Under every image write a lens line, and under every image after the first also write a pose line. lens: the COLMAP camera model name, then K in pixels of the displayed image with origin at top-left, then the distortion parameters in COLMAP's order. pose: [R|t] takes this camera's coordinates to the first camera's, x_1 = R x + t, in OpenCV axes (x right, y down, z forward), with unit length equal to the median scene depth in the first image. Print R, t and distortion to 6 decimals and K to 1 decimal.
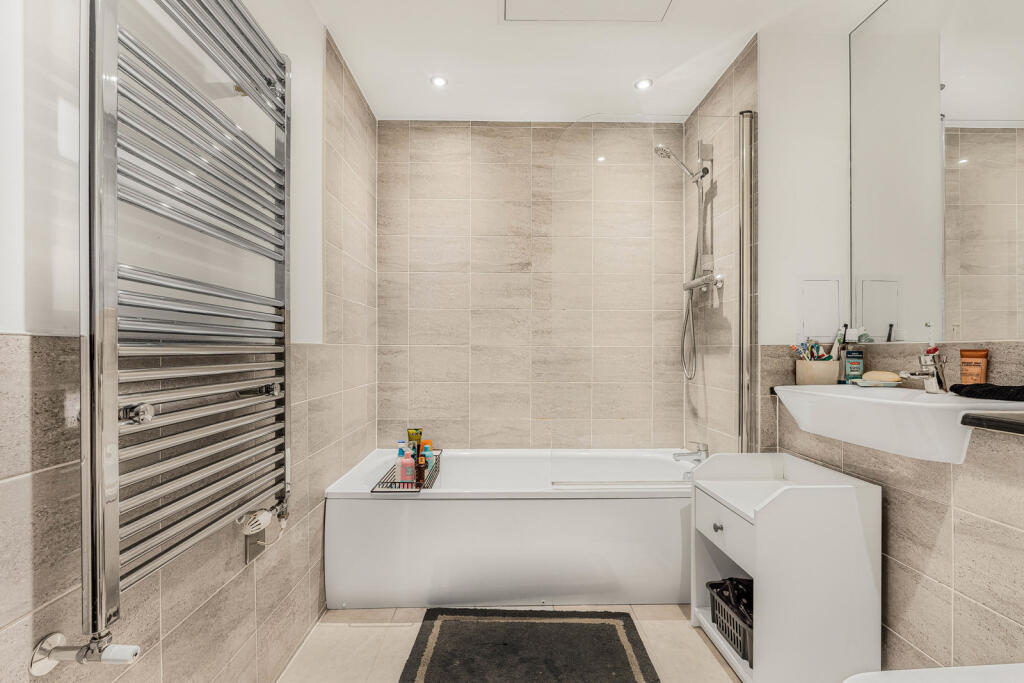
lens RADIAL K [[450.5, 0, 511.5], [0, 450.5, 346.5], [0, 0, 1]] dist [-0.000769, -0.000224]
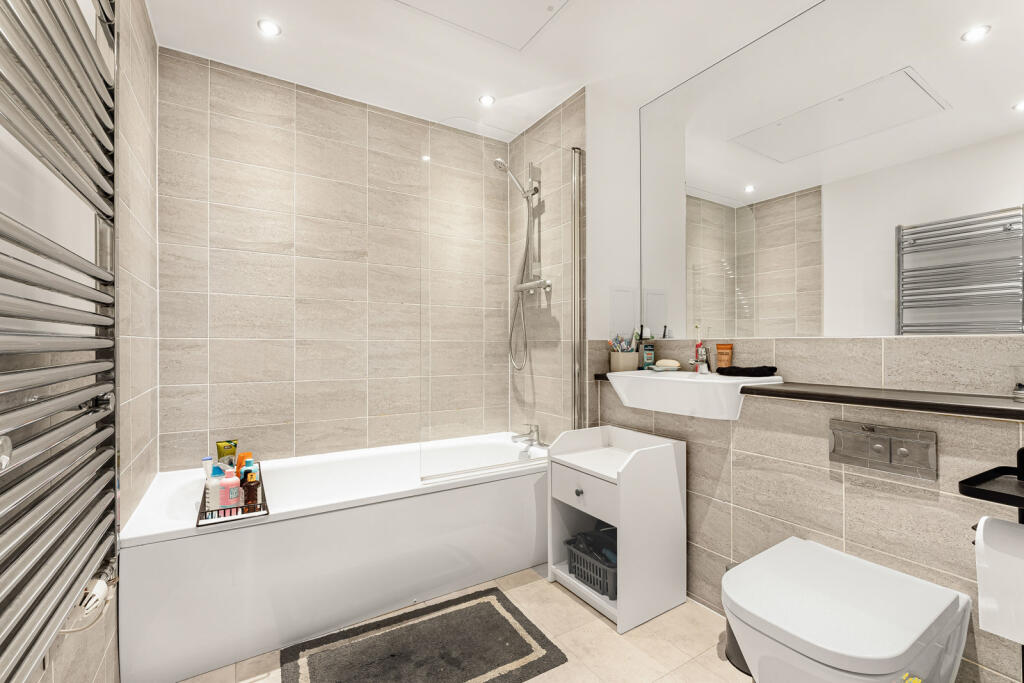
lens RADIAL K [[437.0, 0, 512.0], [0, 437.0, 341.5], [0, 0, 1]] dist [-0.000494, -0.000157]
pose [[0.859806, 0.003189, 0.510610, -0.236130], [-0.003934, 0.999992, 0.000378, 0.000593], [-0.510605, -0.002333, 0.859812, 0.075137]]
